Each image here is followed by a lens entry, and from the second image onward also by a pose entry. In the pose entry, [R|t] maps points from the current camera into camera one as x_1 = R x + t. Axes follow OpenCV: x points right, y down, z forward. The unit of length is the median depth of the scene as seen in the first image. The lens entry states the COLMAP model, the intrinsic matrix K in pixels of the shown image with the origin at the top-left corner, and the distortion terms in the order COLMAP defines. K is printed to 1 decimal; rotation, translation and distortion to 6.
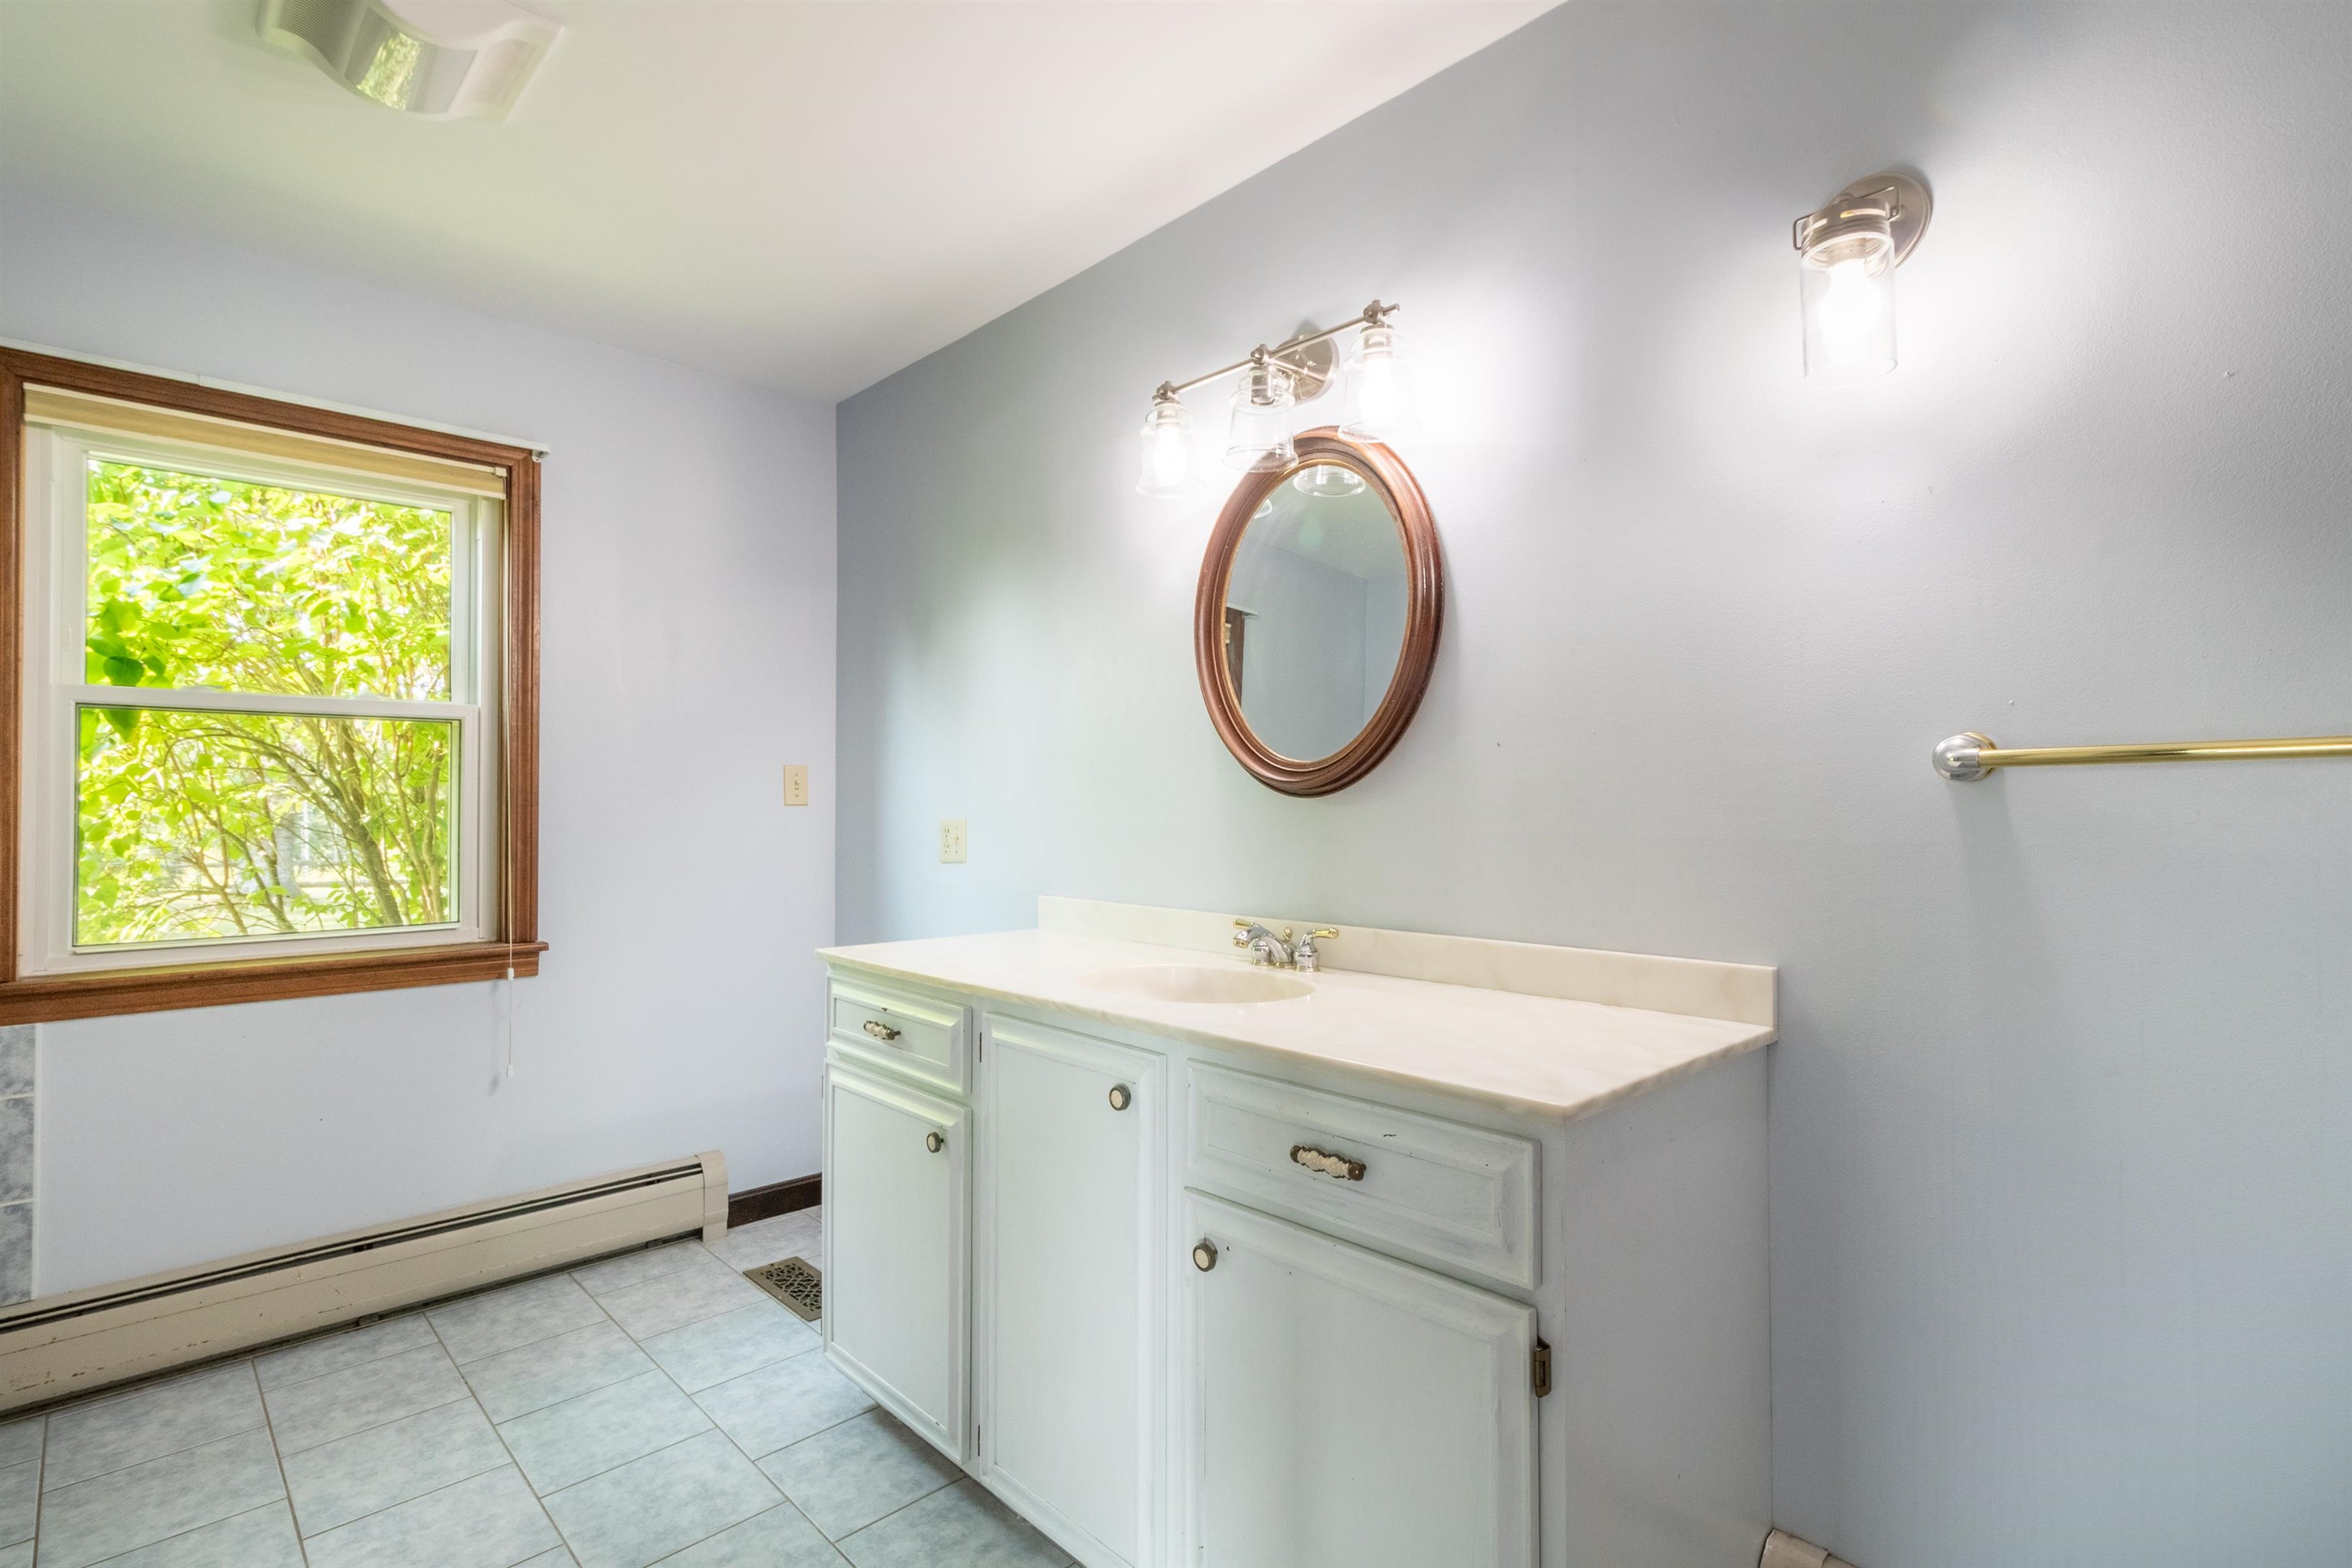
lens RADIAL K [[1105.0, 0, 1193.6], [0, 1105.0, 783.1], [0, 0, 1]] dist [0.001573, 0.000188]
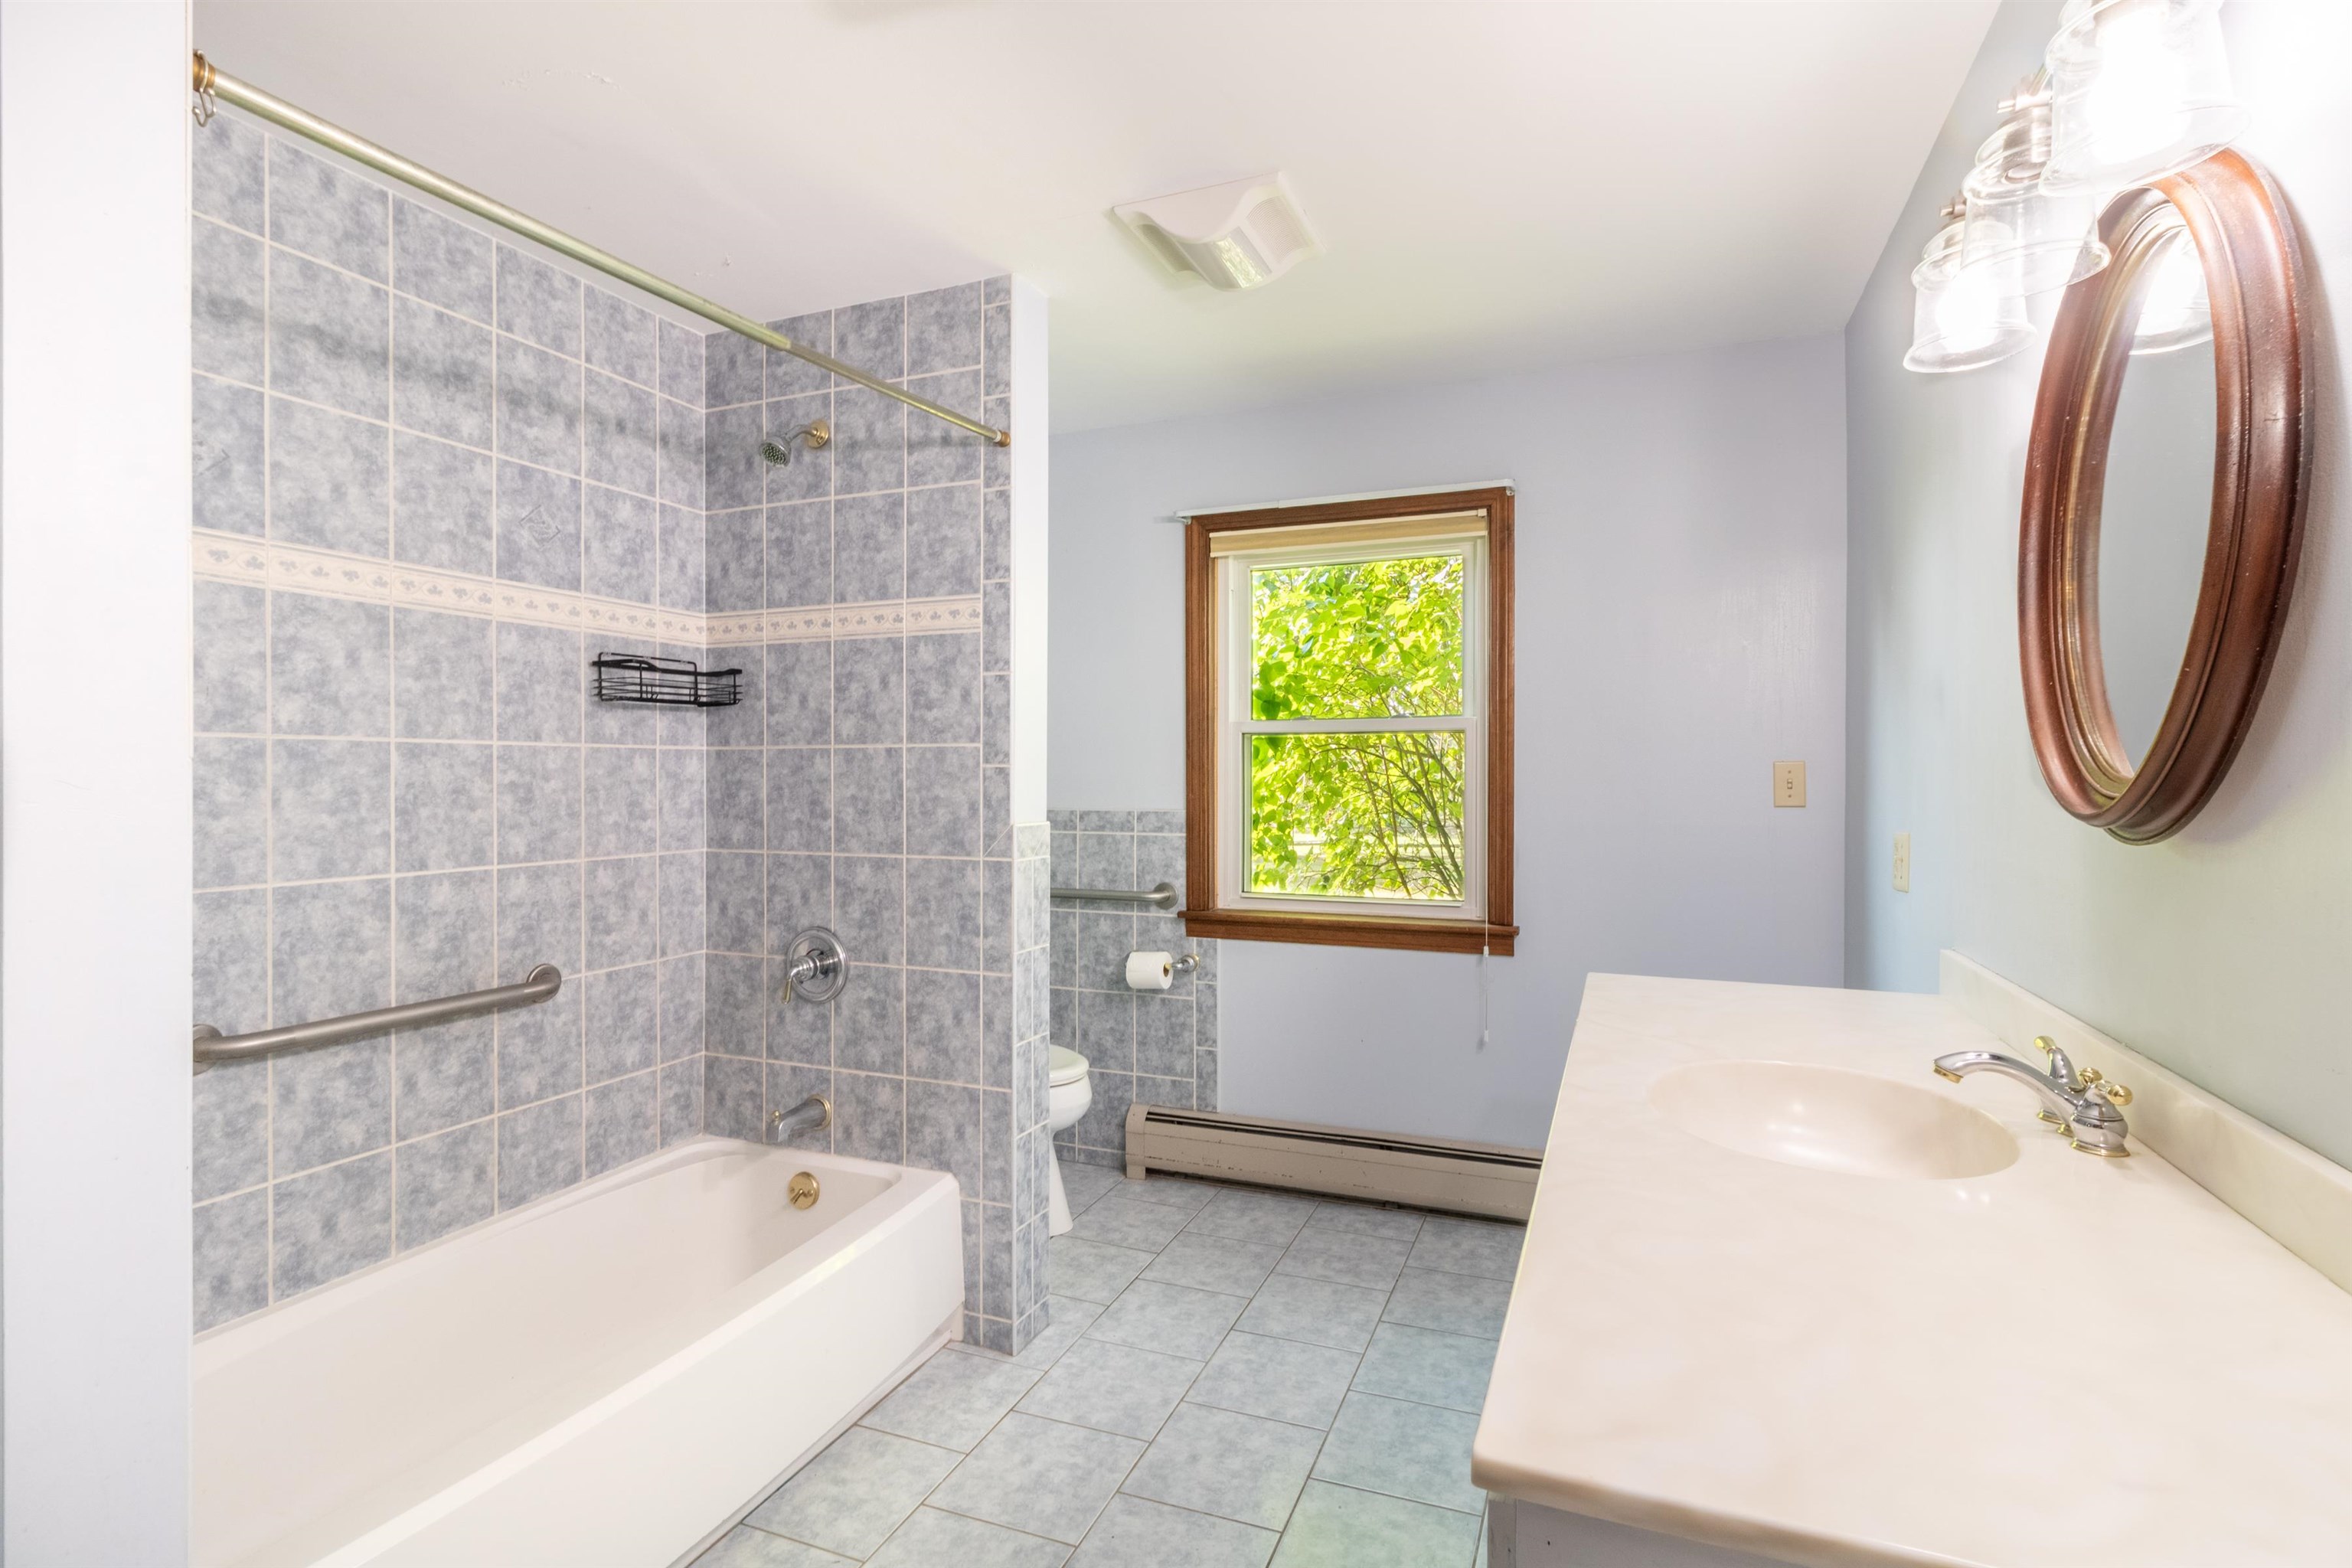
lens RADIAL K [[1105.0, 0, 1193.6], [0, 1105.0, 783.1], [0, 0, 1]] dist [0.001573, 0.000188]
pose [[0.408903, 0.003833, -0.912570, 0.341567], [0.016159, 0.999804, 0.011440, -0.022073], [0.912435, -0.019424, 0.408761, 0.293262]]
